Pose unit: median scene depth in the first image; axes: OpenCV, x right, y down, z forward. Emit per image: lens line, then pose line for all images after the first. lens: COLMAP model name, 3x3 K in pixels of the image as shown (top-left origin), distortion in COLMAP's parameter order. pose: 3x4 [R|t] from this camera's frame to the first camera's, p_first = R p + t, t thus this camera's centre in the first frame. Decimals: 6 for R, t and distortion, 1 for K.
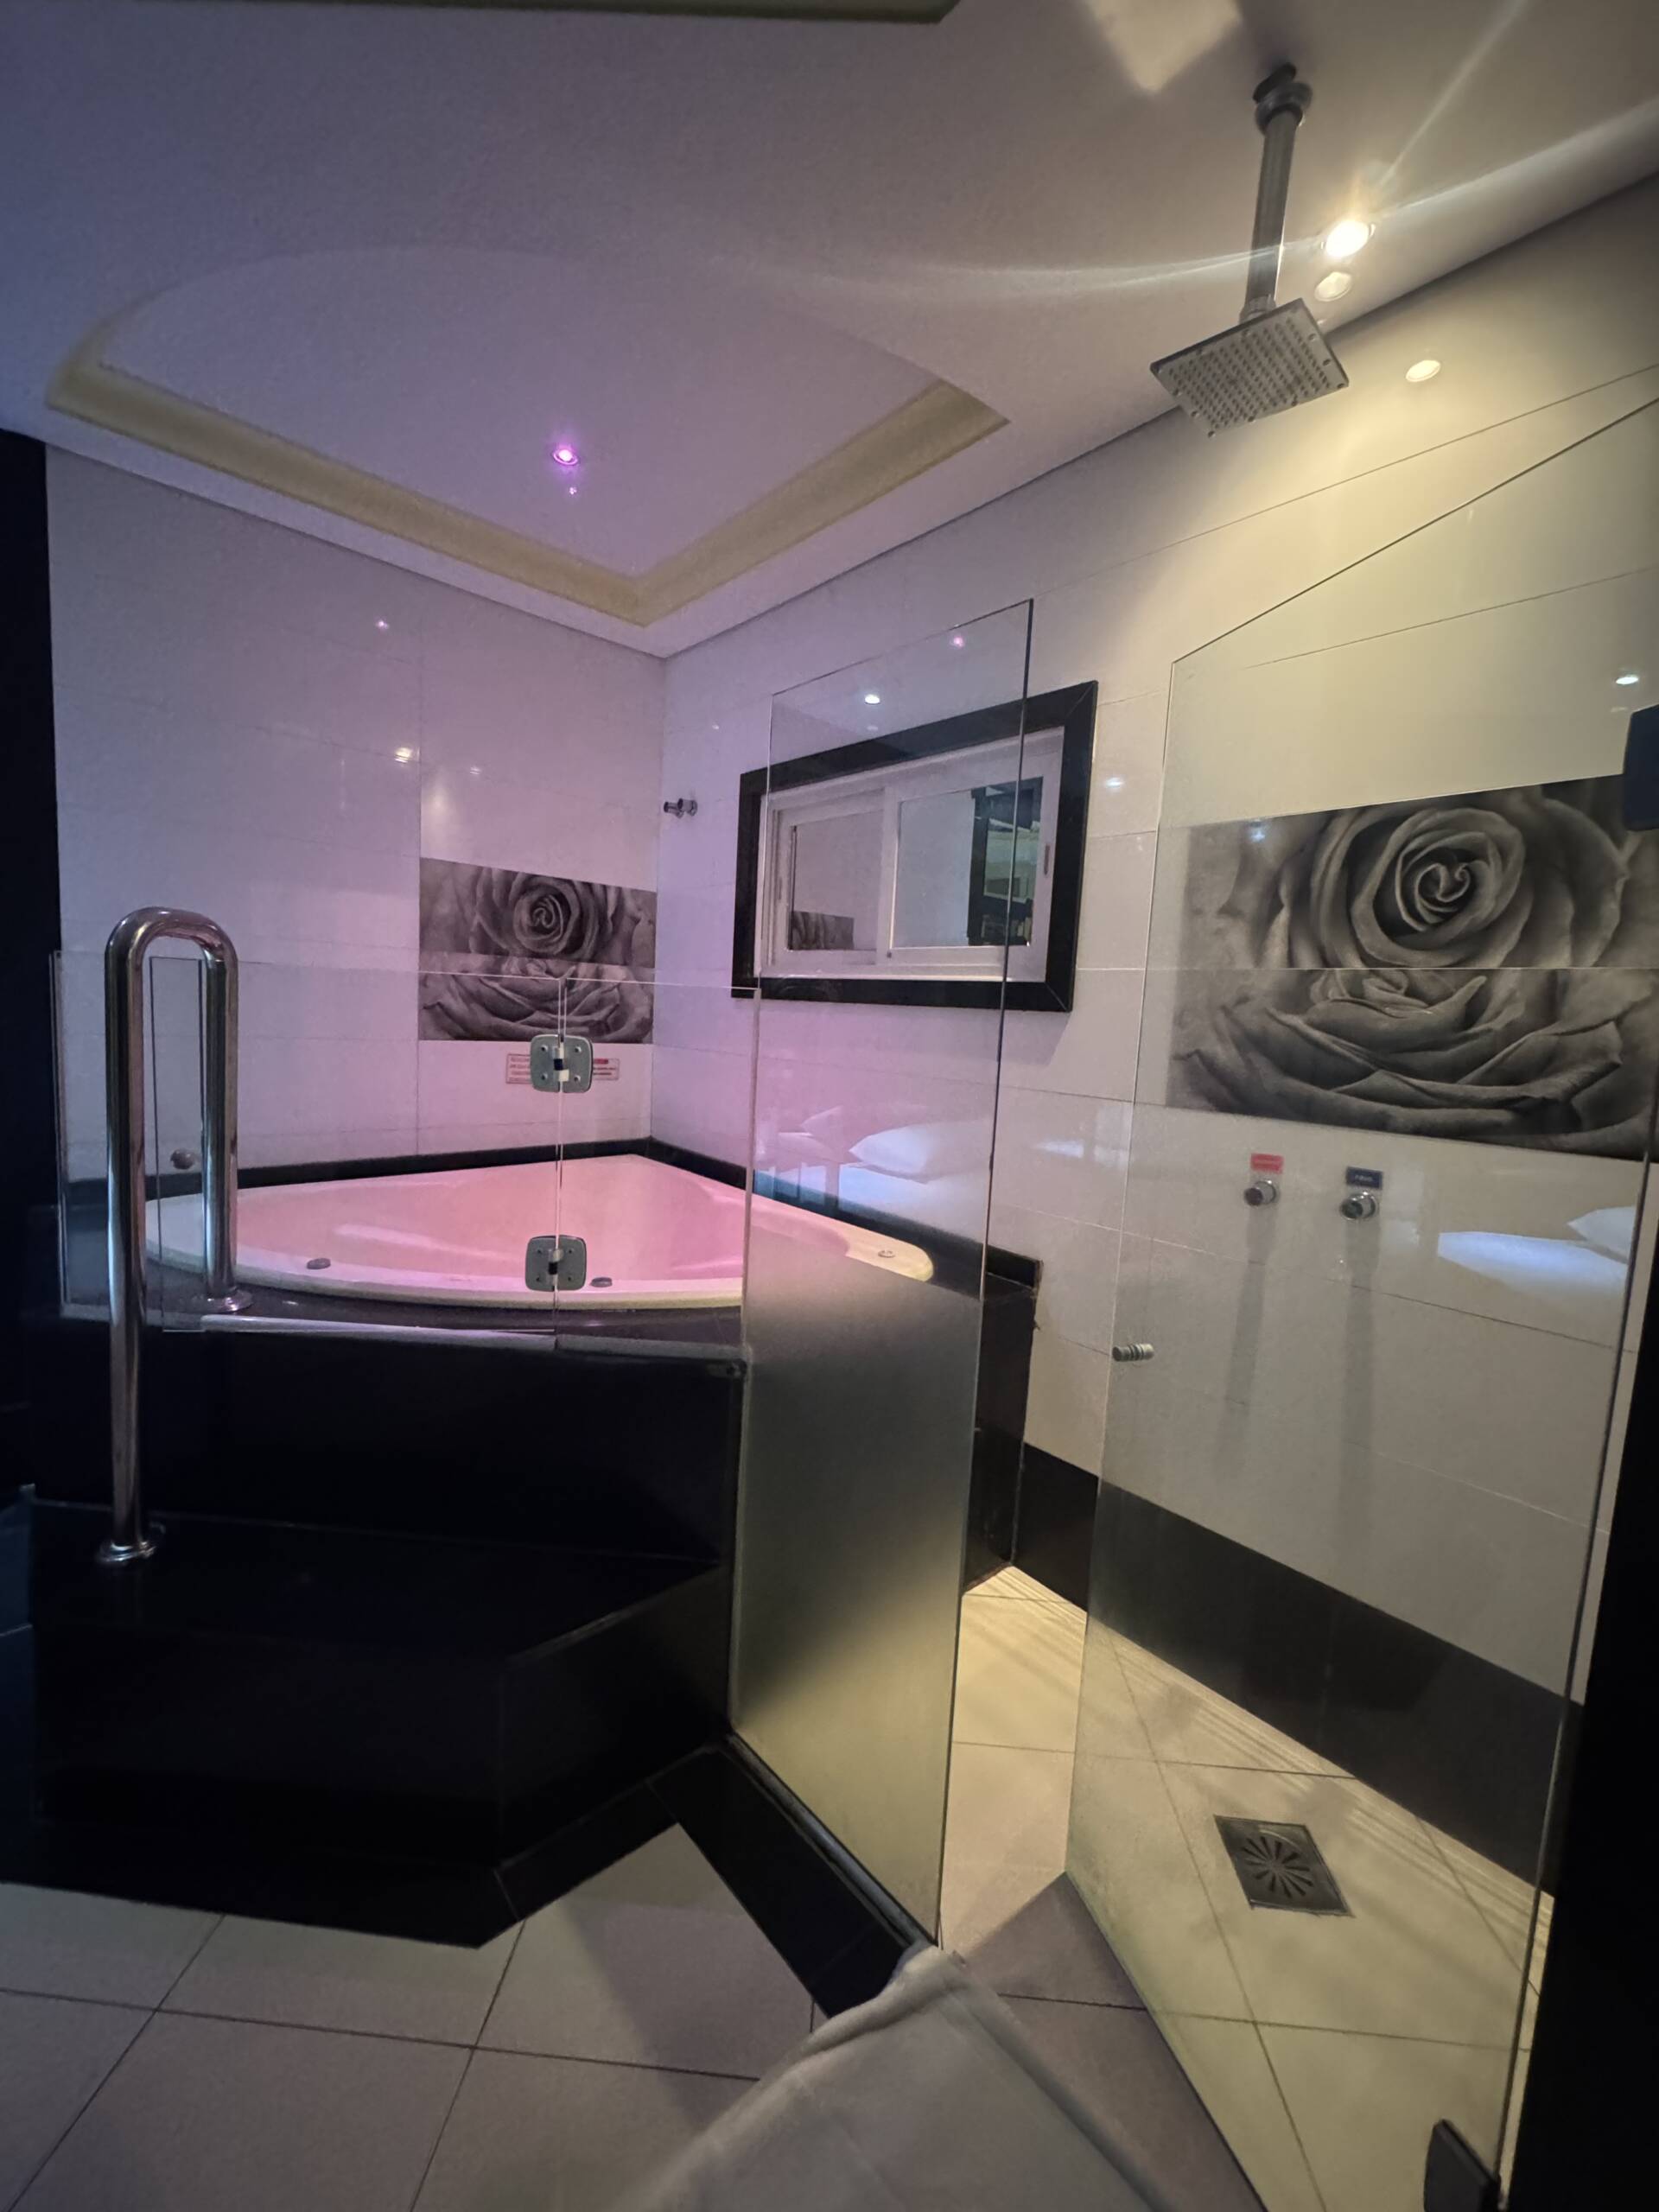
lens RADIAL K [[886.5, 0, 830.1], [0, 886.5, 1107.8], [0, 0, 1]] dist [-0.001872, 0.000173]
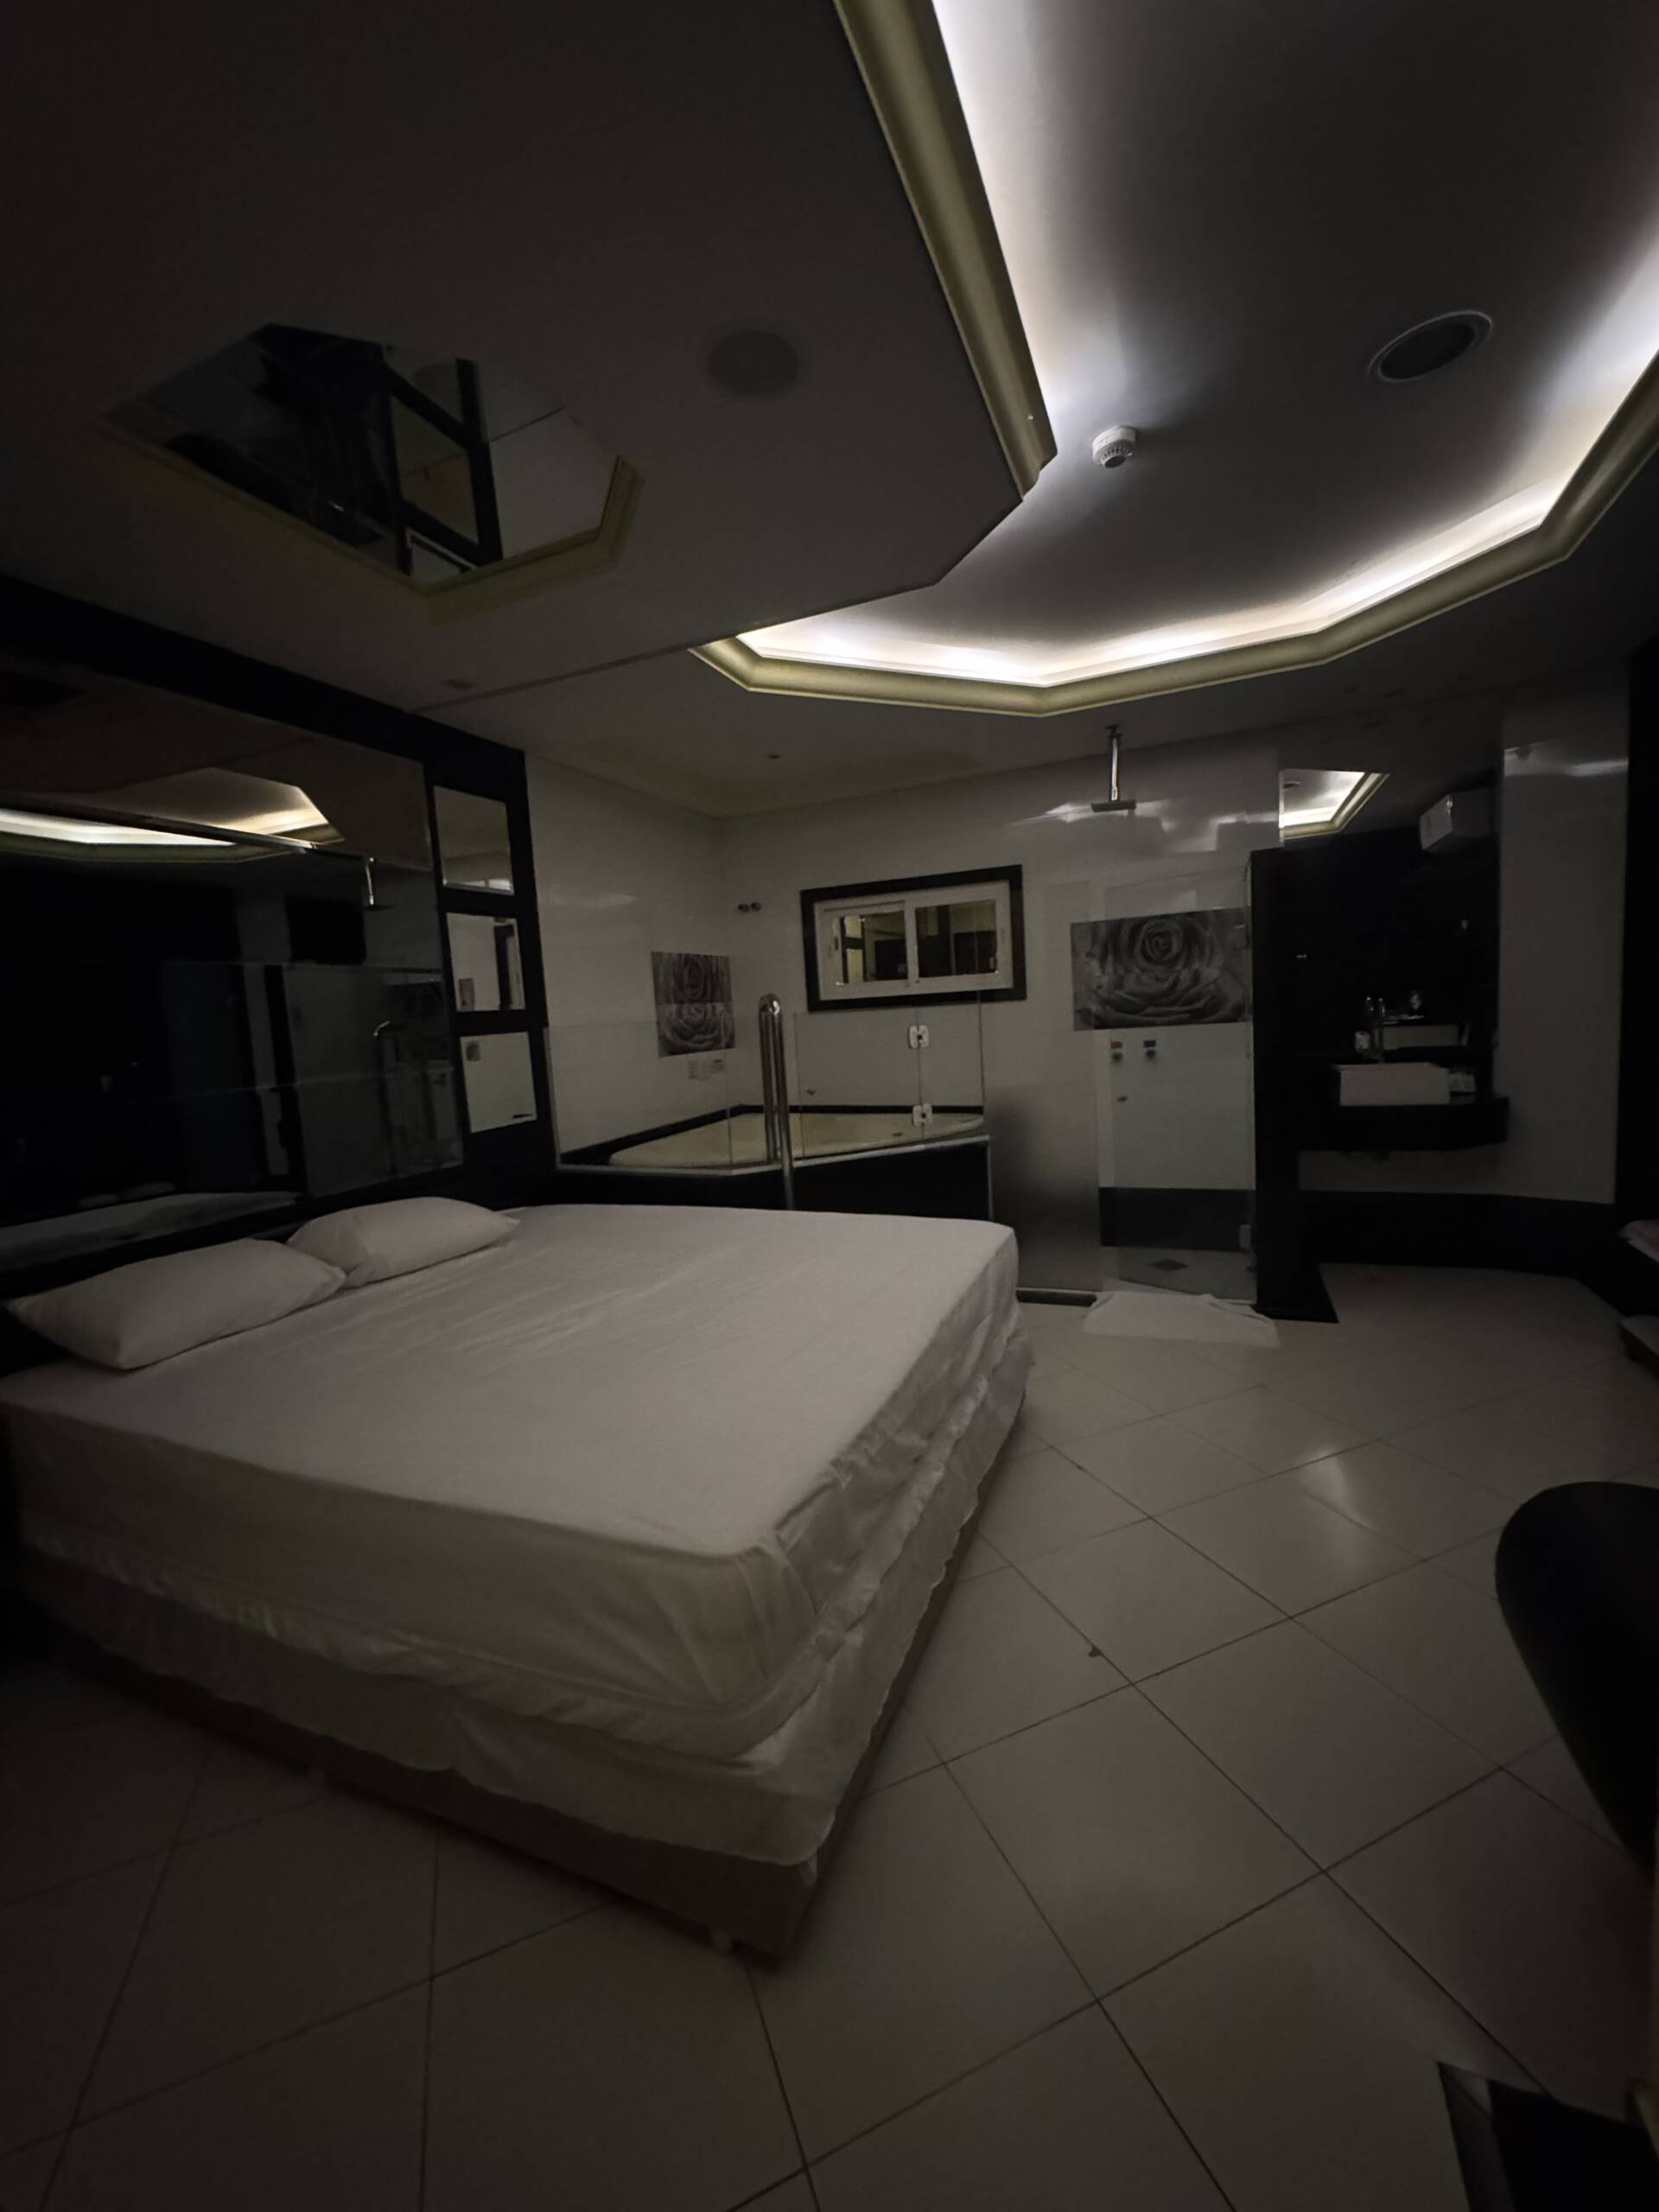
lens RADIAL K [[889.8, 0, 833.8], [0, 889.8, 1106.7], [0, 0, 1]] dist [-0.000384, 0.000270]
pose [[0.895019, -0.155673, 0.417980, -1.501579], [0.157774, 0.987026, 0.029768, 0.031345], [-0.417192, 0.039303, 0.907968, -1.154360]]
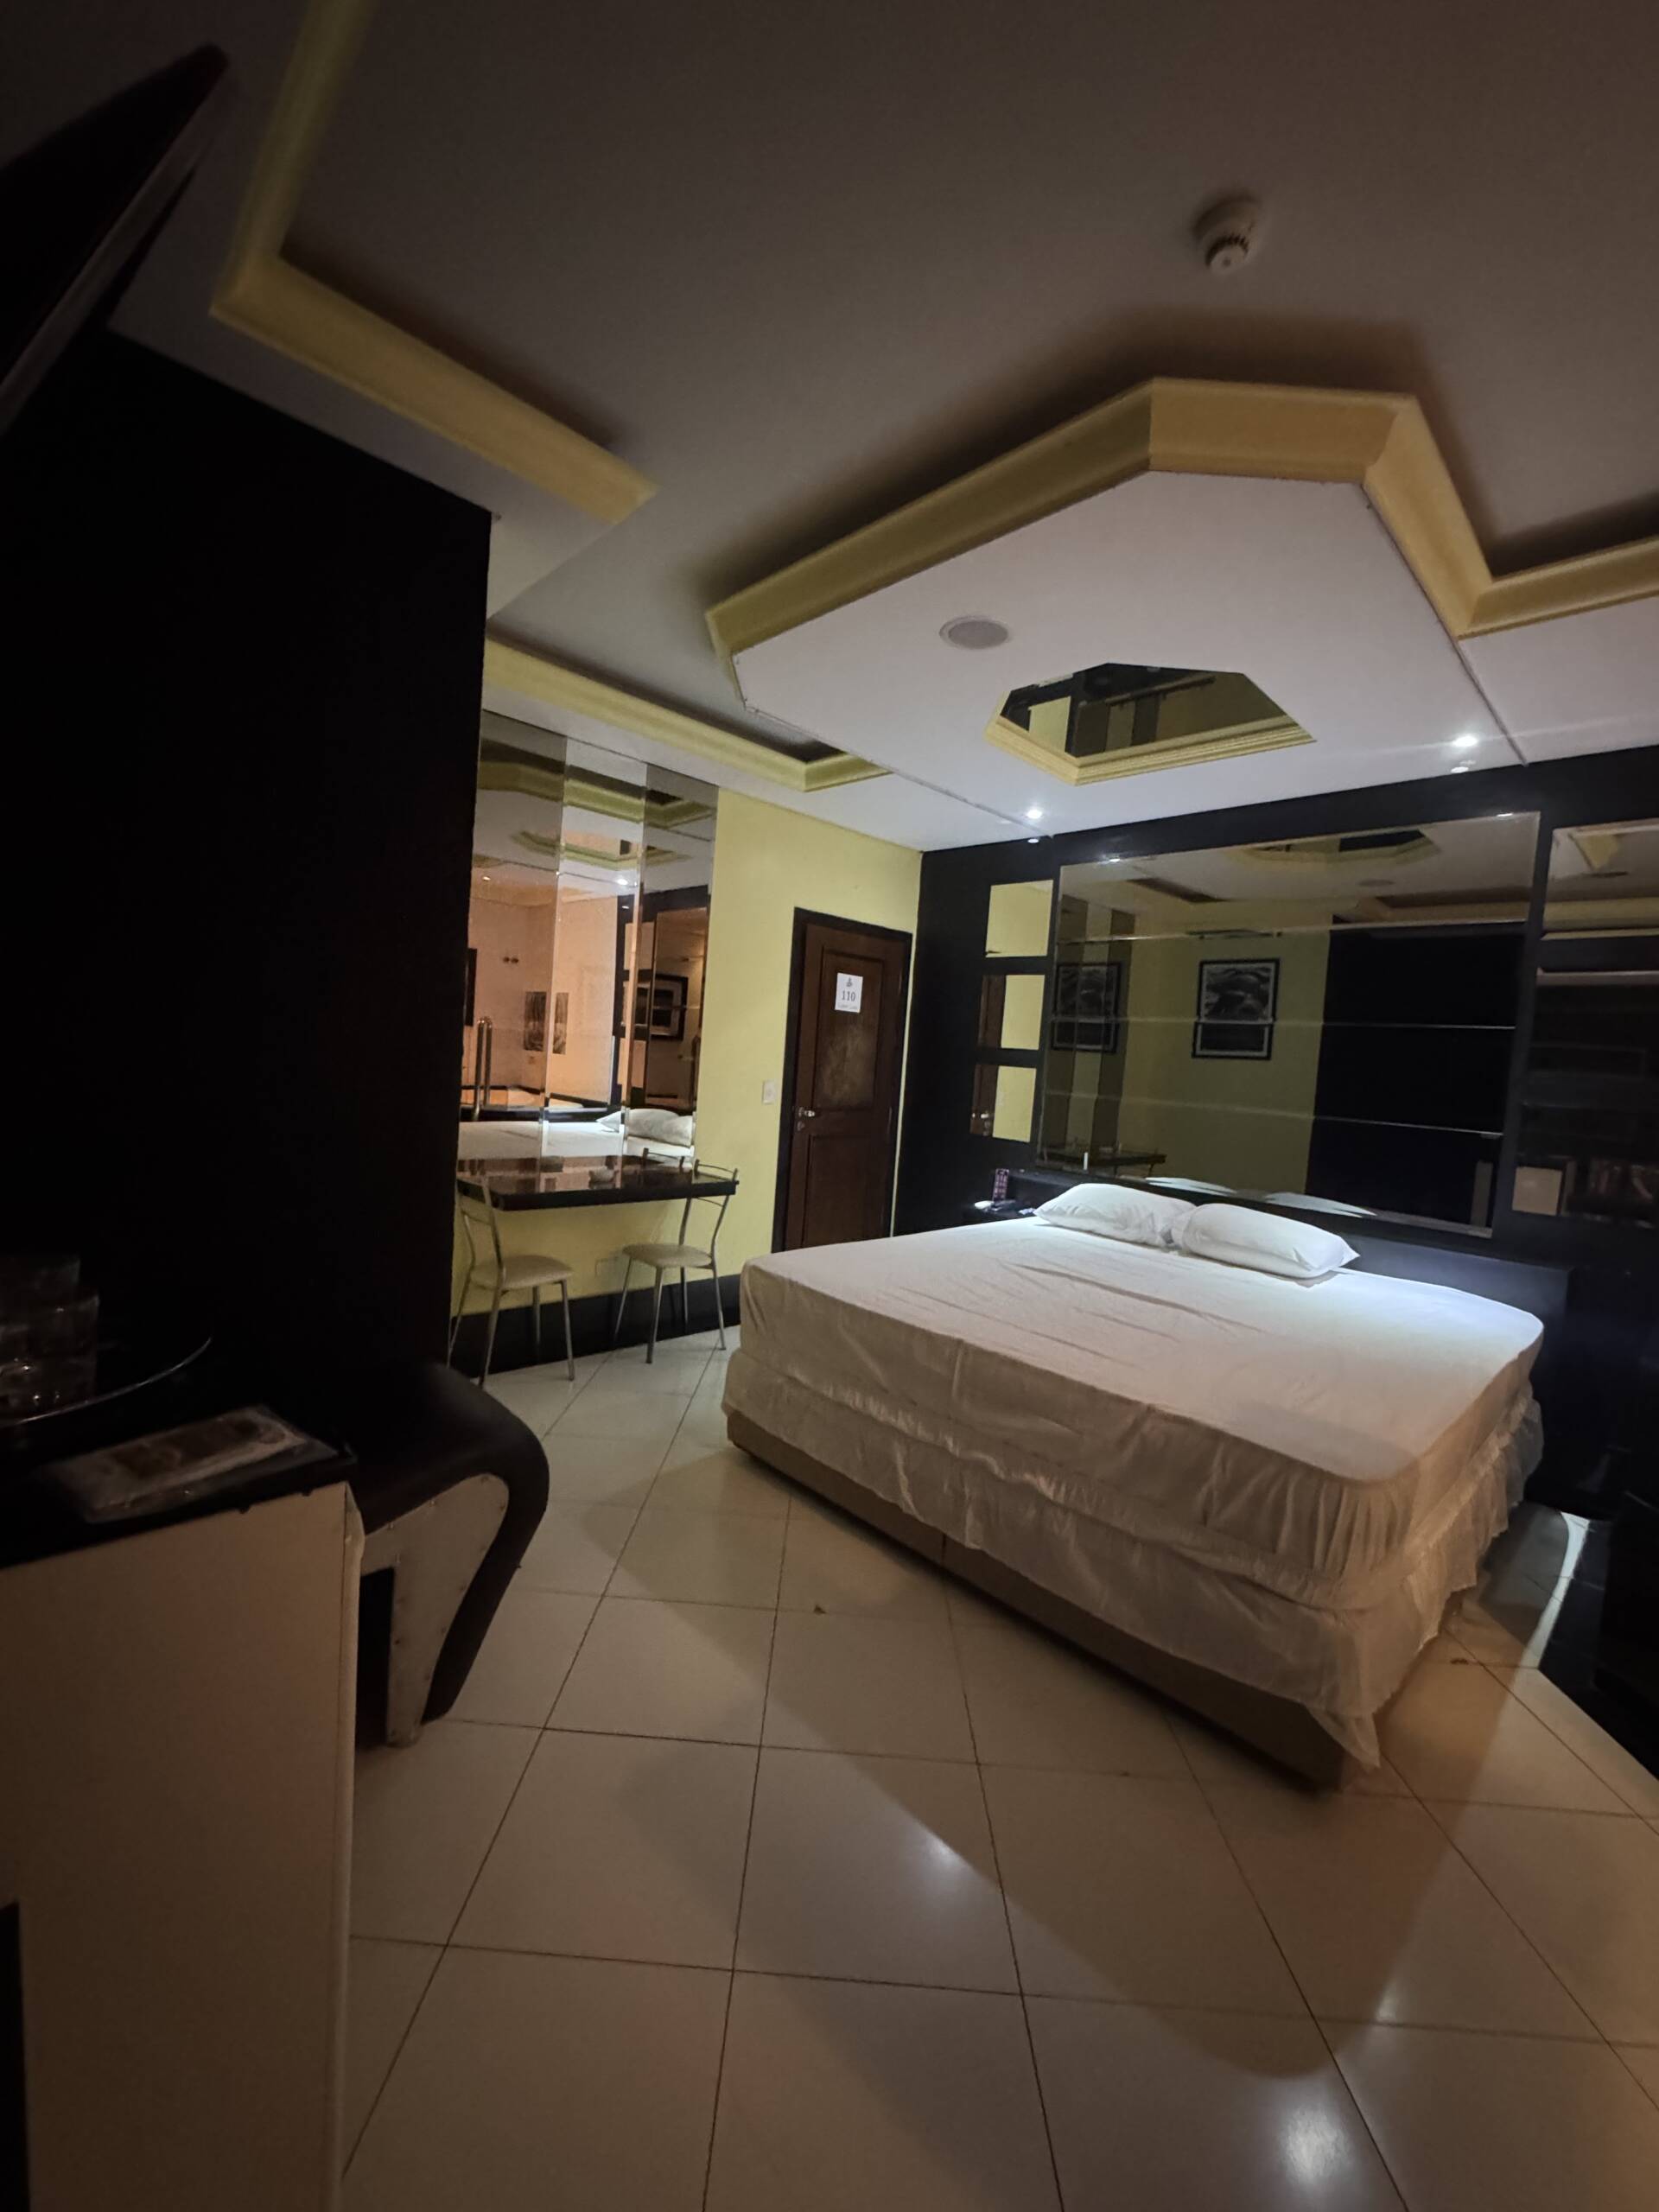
lens RADIAL K [[885.5, 0, 832.4], [0, 885.5, 1107.3], [0, 0, 1]] dist [-0.002639, 0.000093]
pose [[0.046586, 0.007550, -0.998886, 0.444462], [-0.175576, 0.984466, -0.000747, 0.060885], [0.983363, 0.175415, 0.047188, -0.423984]]
